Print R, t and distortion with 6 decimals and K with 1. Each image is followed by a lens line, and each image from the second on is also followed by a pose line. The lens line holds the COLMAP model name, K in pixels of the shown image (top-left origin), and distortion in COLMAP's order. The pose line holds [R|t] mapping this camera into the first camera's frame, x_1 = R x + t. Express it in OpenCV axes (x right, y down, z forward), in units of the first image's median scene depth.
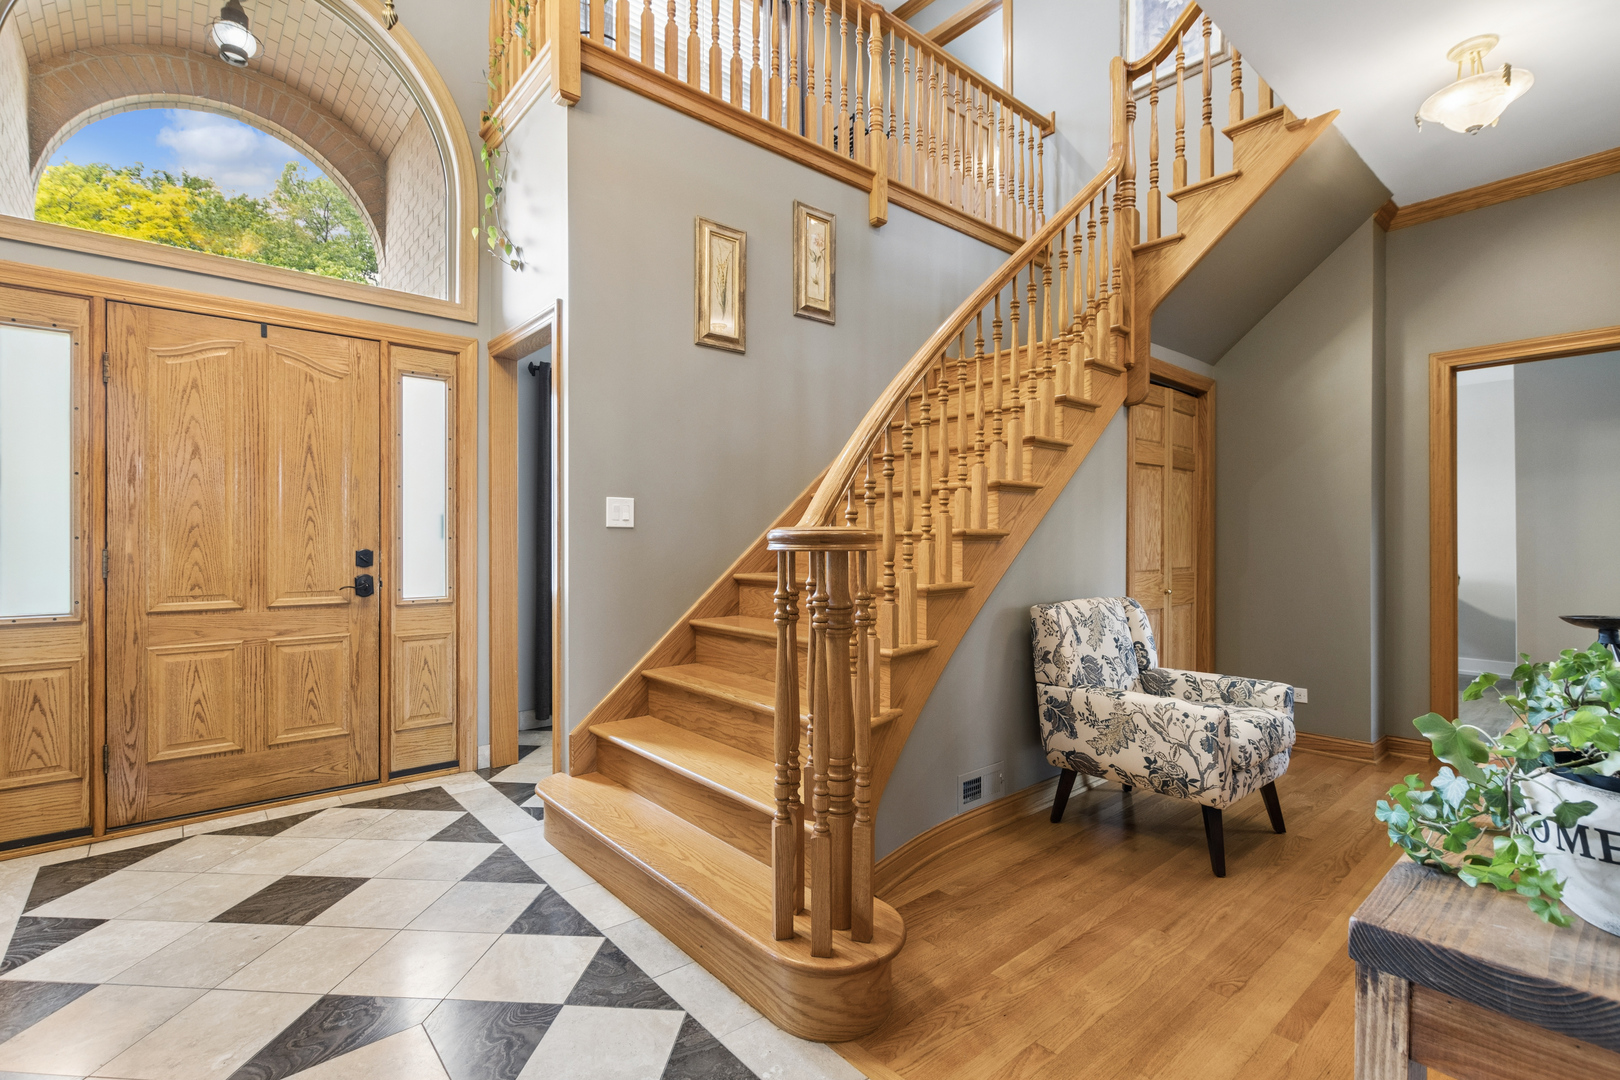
lens RADIAL K [[730.6, 0, 810.9], [0, 730.6, 547.5], [0, 0, 1]] dist [0.002830, -0.000340]
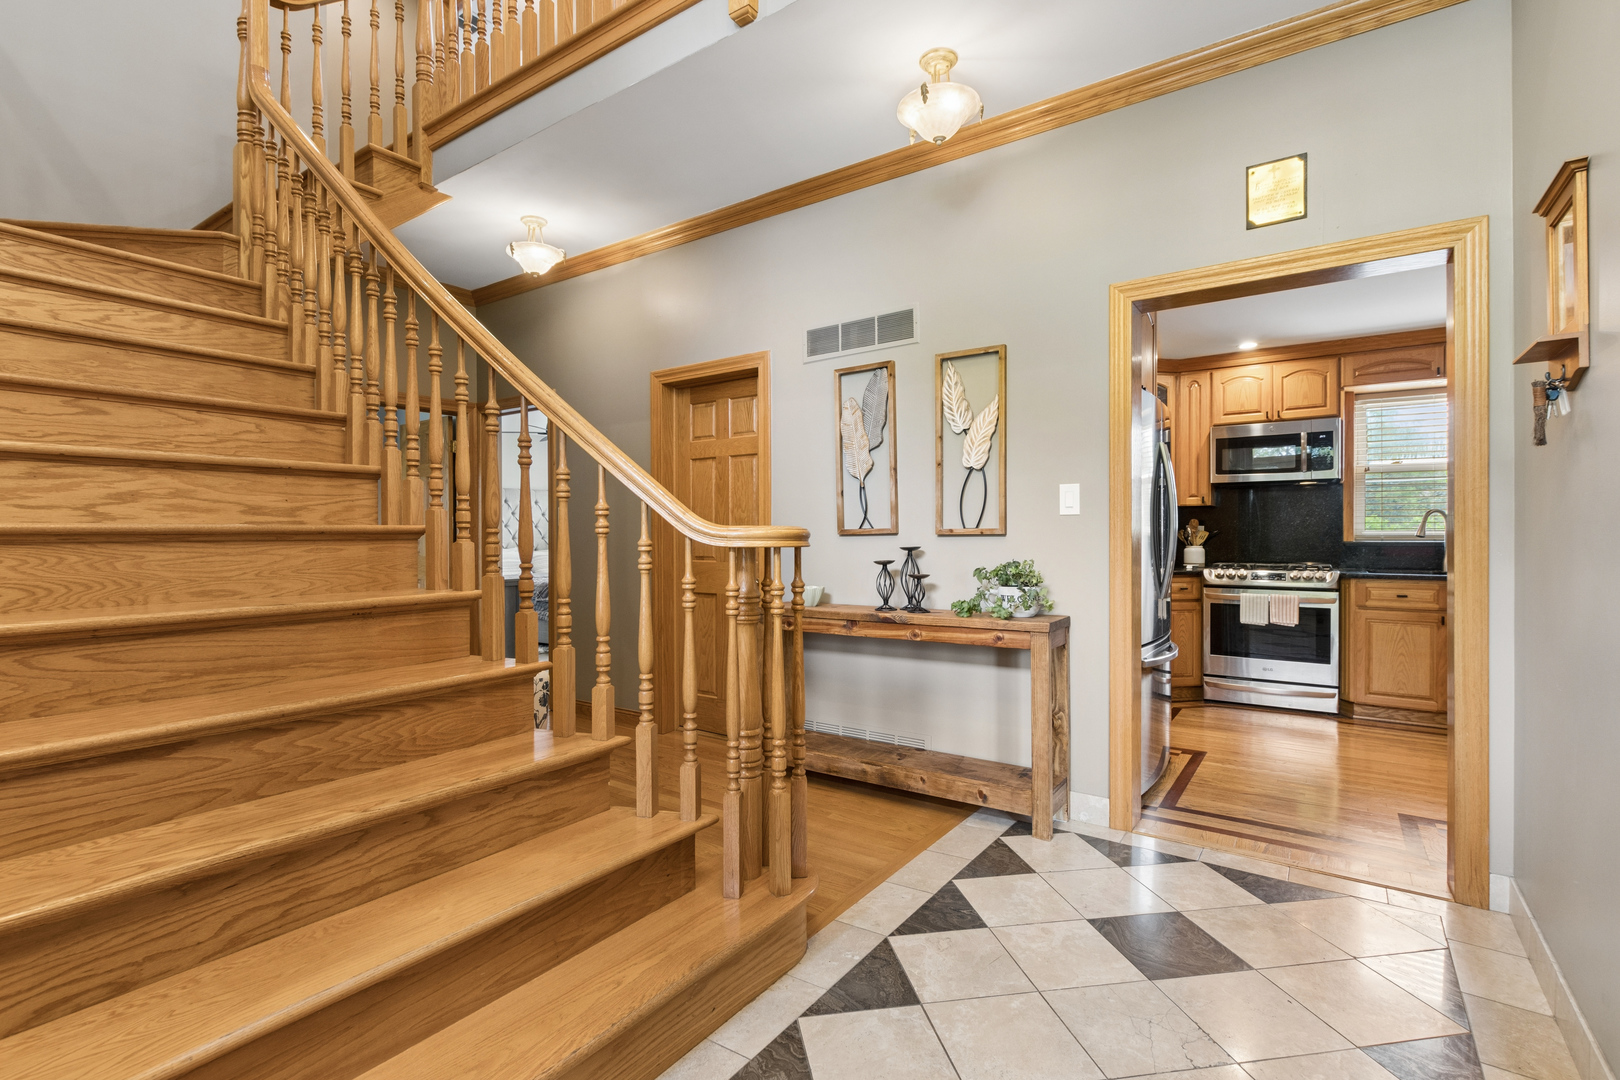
lens RADIAL K [[758.6, 0, 810.0], [0, 758.6, 540.0], [0, 0, 1]] dist [0.000771, -0.000442]
pose [[-0.245831, -0.005010, 0.969300, -0.610676], [0.014402, 0.999857, 0.008820, -0.008027], [-0.969206, 0.016128, -0.245724, 0.644181]]
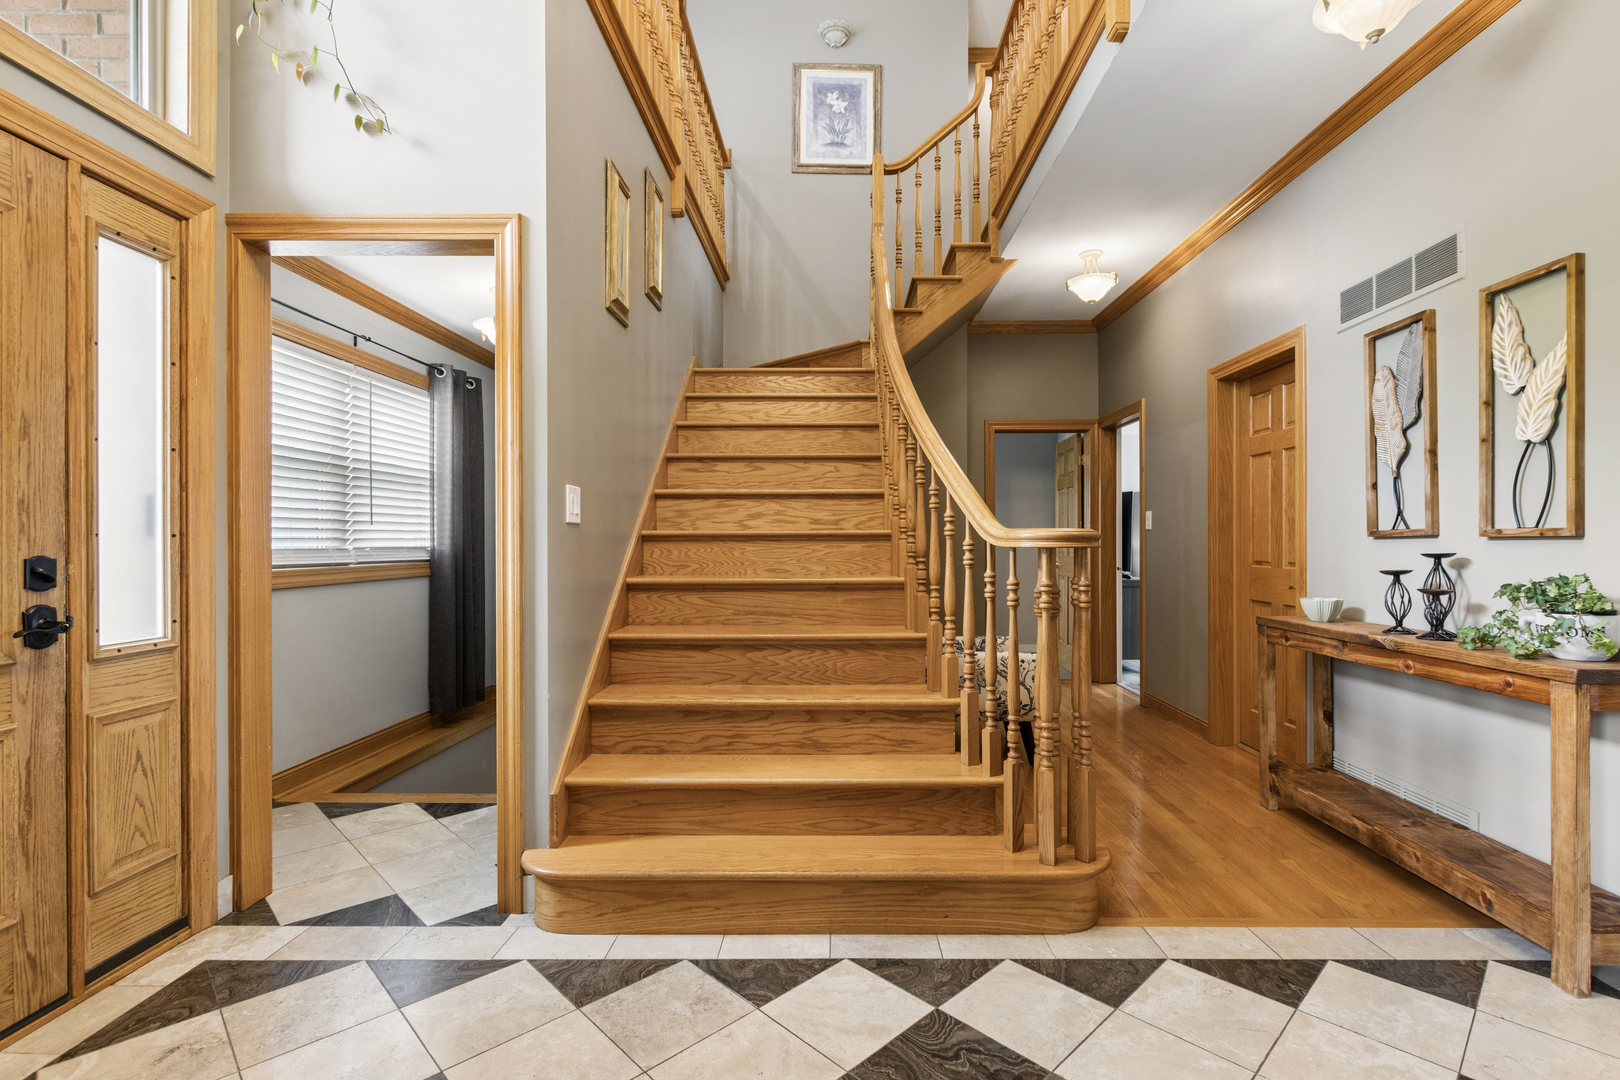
lens RADIAL K [[750.2, 0, 819.4], [0, 750.2, 548.9], [0, 0, 1]] dist [-0.000305, -0.000835]
pose [[0.660807, -0.007775, 0.750516, -0.642340], [0.008093, 0.999962, 0.003233, -0.000060], [-0.750512, 0.003937, 0.660845, 0.240670]]
